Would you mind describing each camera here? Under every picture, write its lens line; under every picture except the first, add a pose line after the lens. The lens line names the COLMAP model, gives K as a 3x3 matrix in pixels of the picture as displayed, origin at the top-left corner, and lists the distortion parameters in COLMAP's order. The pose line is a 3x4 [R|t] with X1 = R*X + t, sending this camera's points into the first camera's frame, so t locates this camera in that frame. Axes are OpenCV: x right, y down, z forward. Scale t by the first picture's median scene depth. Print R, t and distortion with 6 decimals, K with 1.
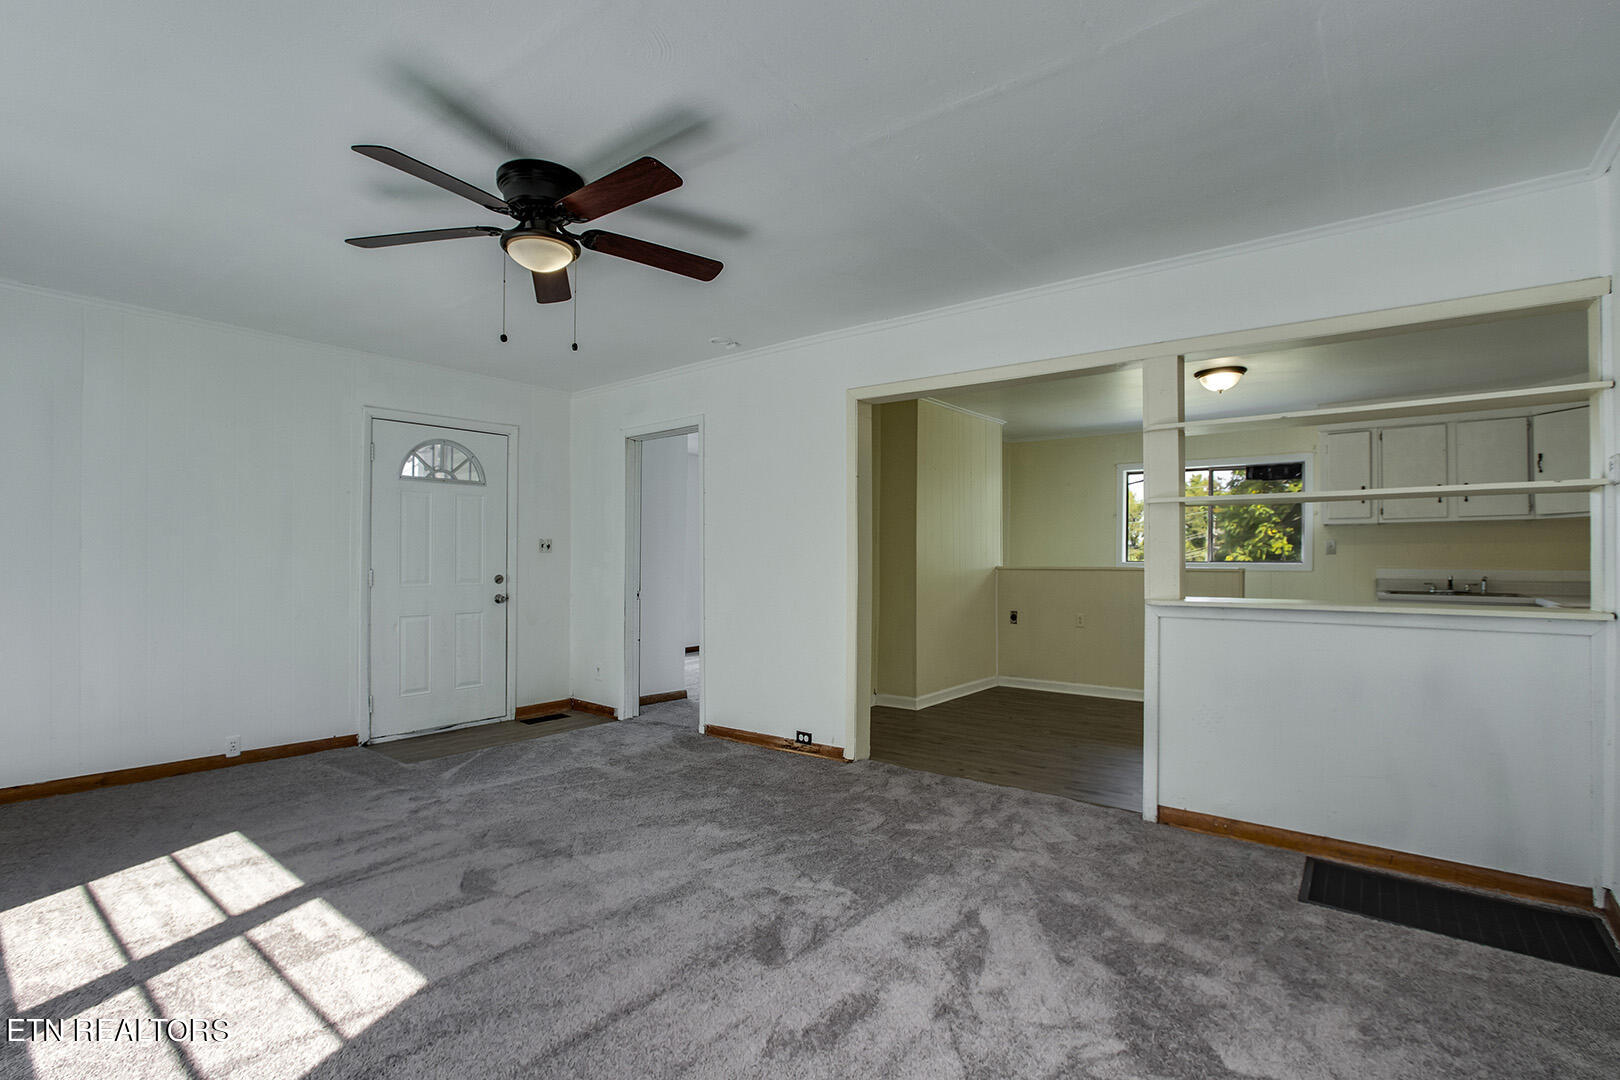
lens RADIAL K [[753.3, 0, 810.3], [0, 753.3, 548.4], [0, 0, 1]] dist [-0.025482, 0.003646]
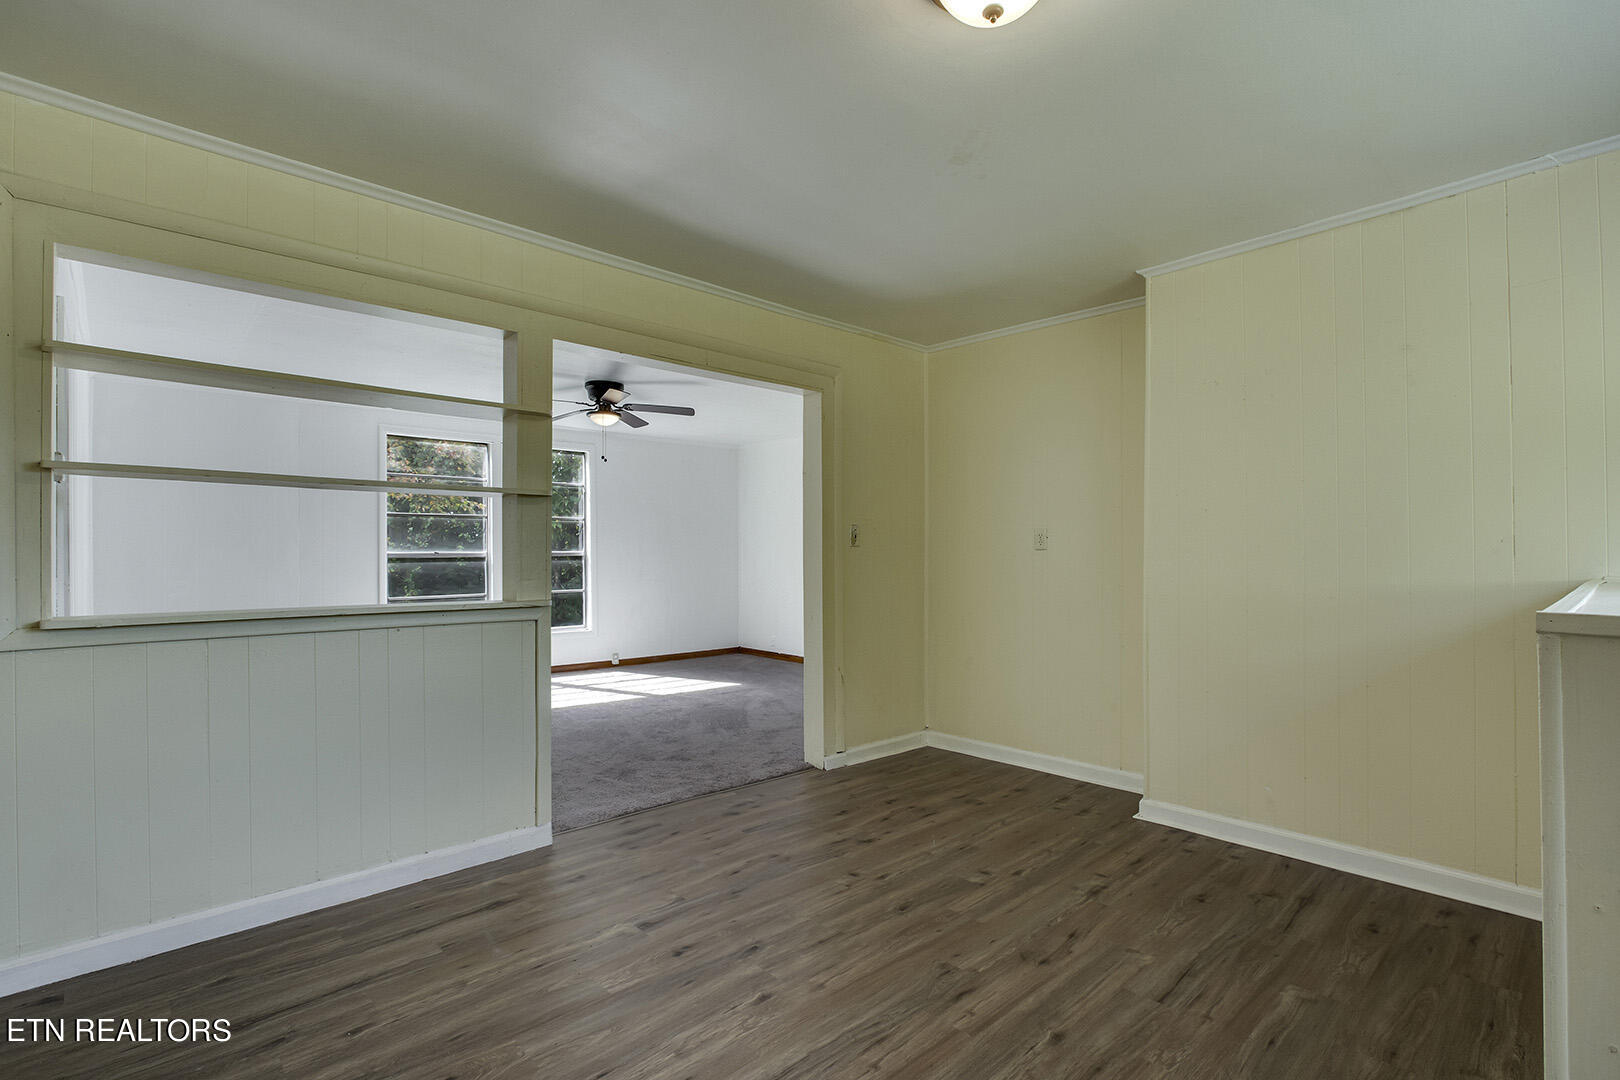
lens RADIAL K [[753.3, 0, 815.7], [0, 753.3, 549.3], [0, 0, 1]] dist [-0.025482, 0.003646]
pose [[-0.148880, -0.011215, -0.988792, 0.886795], [0.011826, 0.999844, -0.013121, 0.014548], [0.988785, -0.013647, -0.148724, 0.997179]]
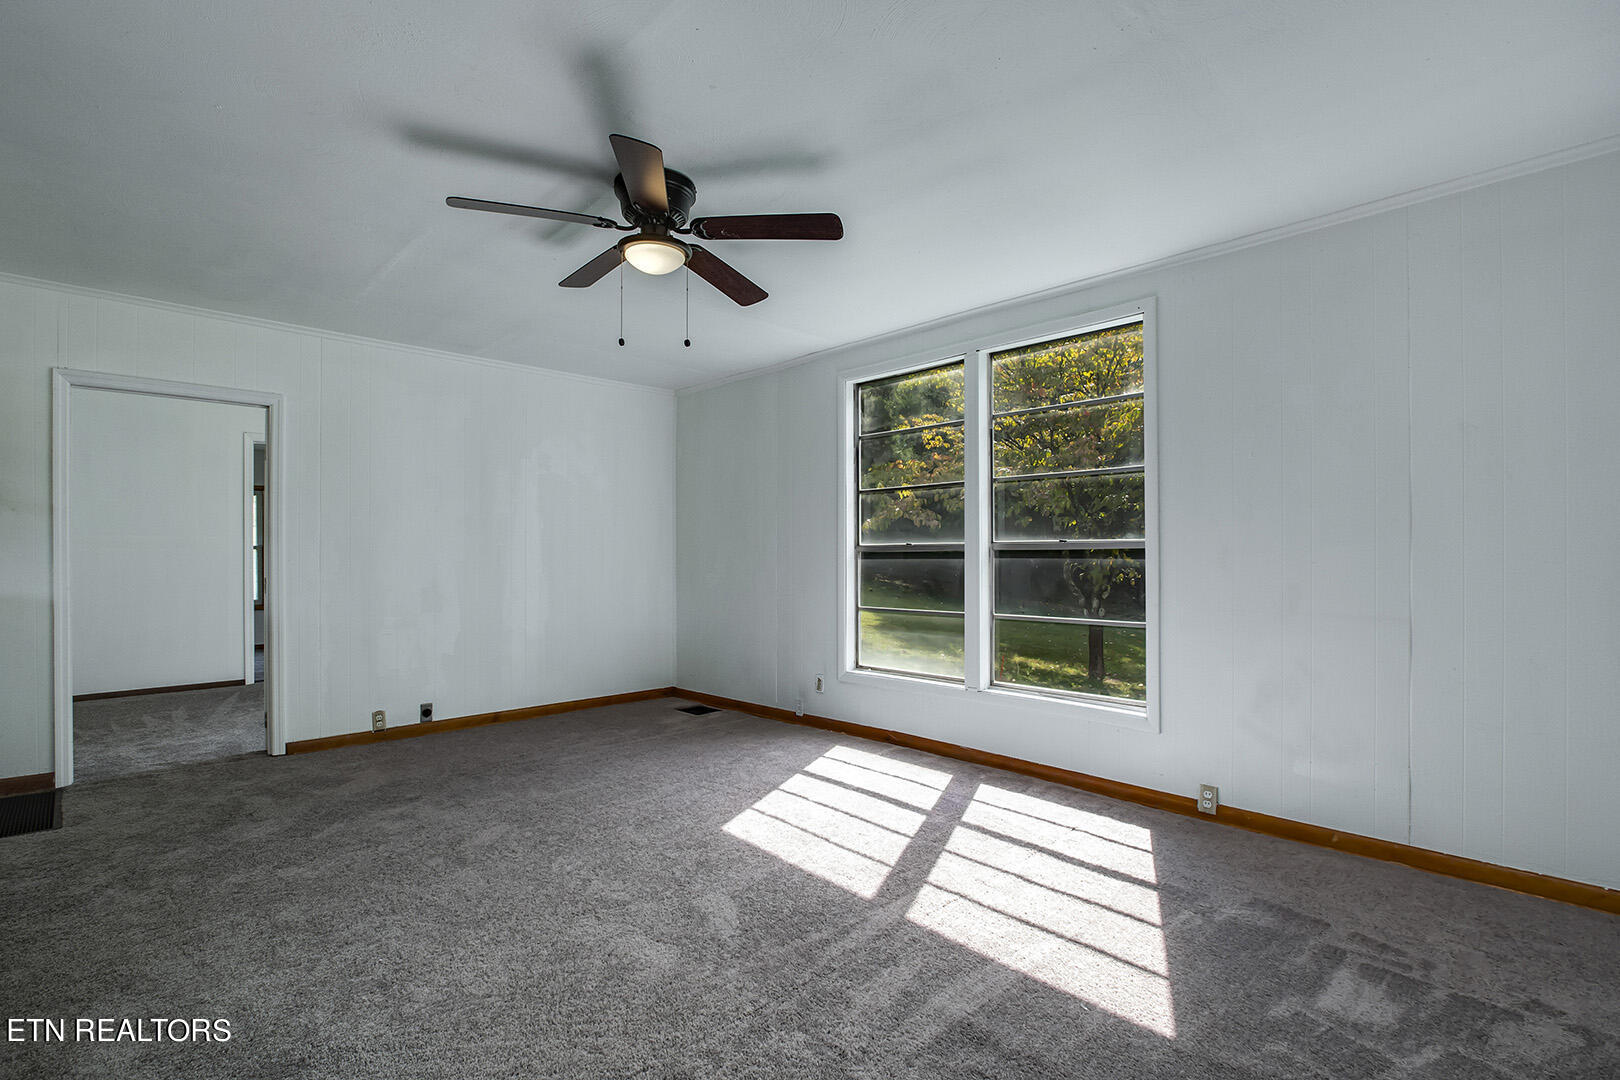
lens RADIAL K [[753.3, 0, 808.3], [0, 753.3, 541.2], [0, 0, 1]] dist [-0.025482, 0.003646]
pose [[-0.989675, 0.000764, 0.143330, -0.370910], [-0.003015, 0.999654, -0.026147, 0.016531], [-0.143300, -0.026309, -0.989330, 1.025584]]
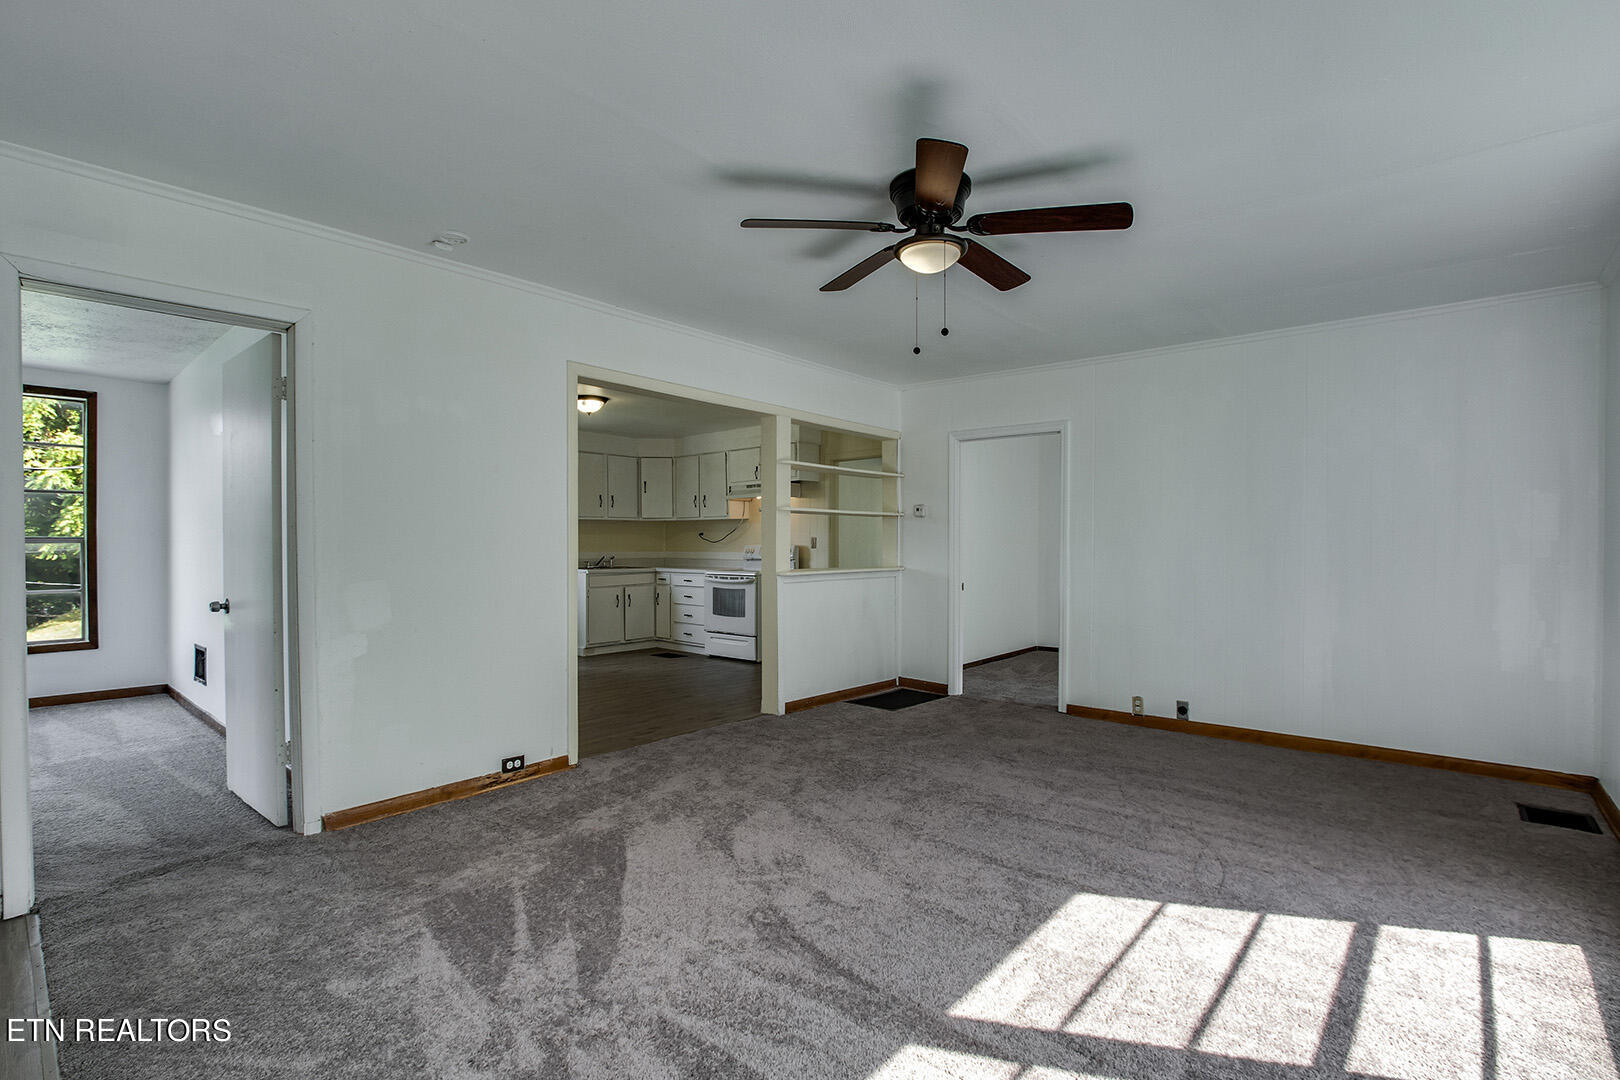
lens RADIAL K [[753.3, 0, 805.6], [0, 753.3, 551.1], [0, 0, 1]] dist [-0.025482, 0.003646]
pose [[0.058051, -0.012127, 0.998240, -0.728095], [-0.011811, 0.999848, 0.012833, 0.003024], [-0.998244, -0.012535, 0.057899, 0.570734]]
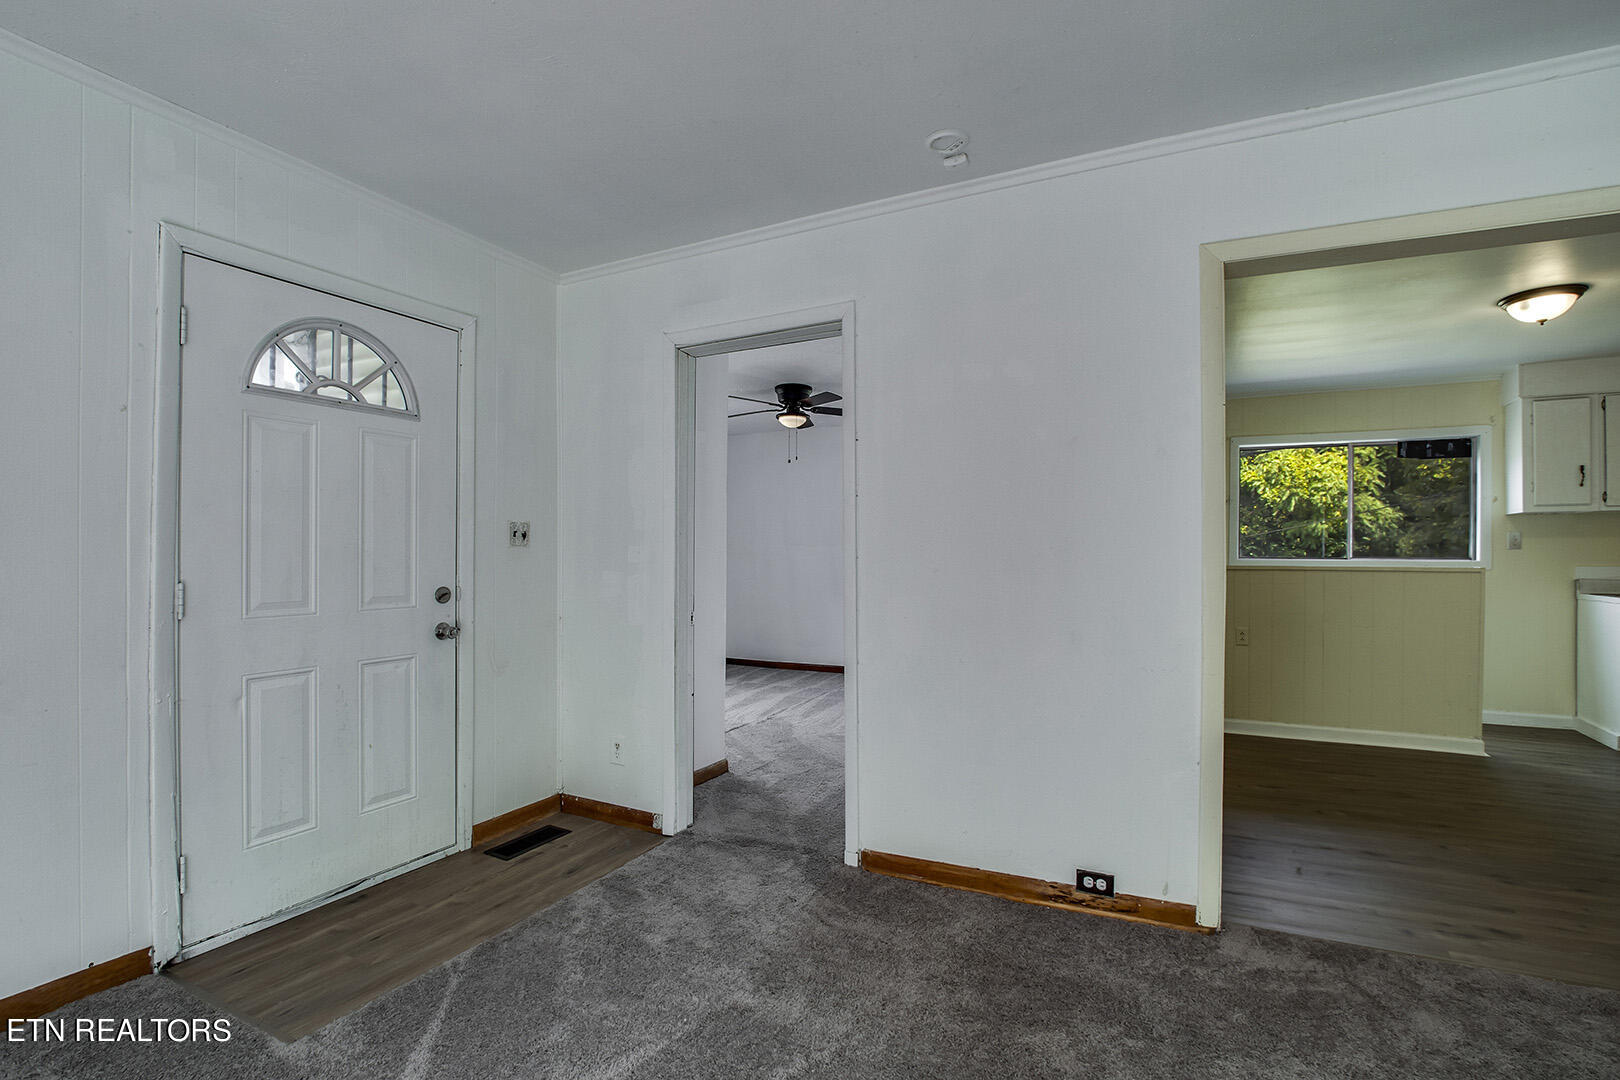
lens RADIAL K [[753.3, 0, 814.7], [0, 753.3, 549.2], [0, 0, 1]] dist [-0.025482, 0.003646]
pose [[0.979290, 0.000037, 0.202462, -0.287177], [-0.001526, 0.999973, 0.007198, 0.004399], [-0.202456, -0.007358, 0.979264, 0.458194]]
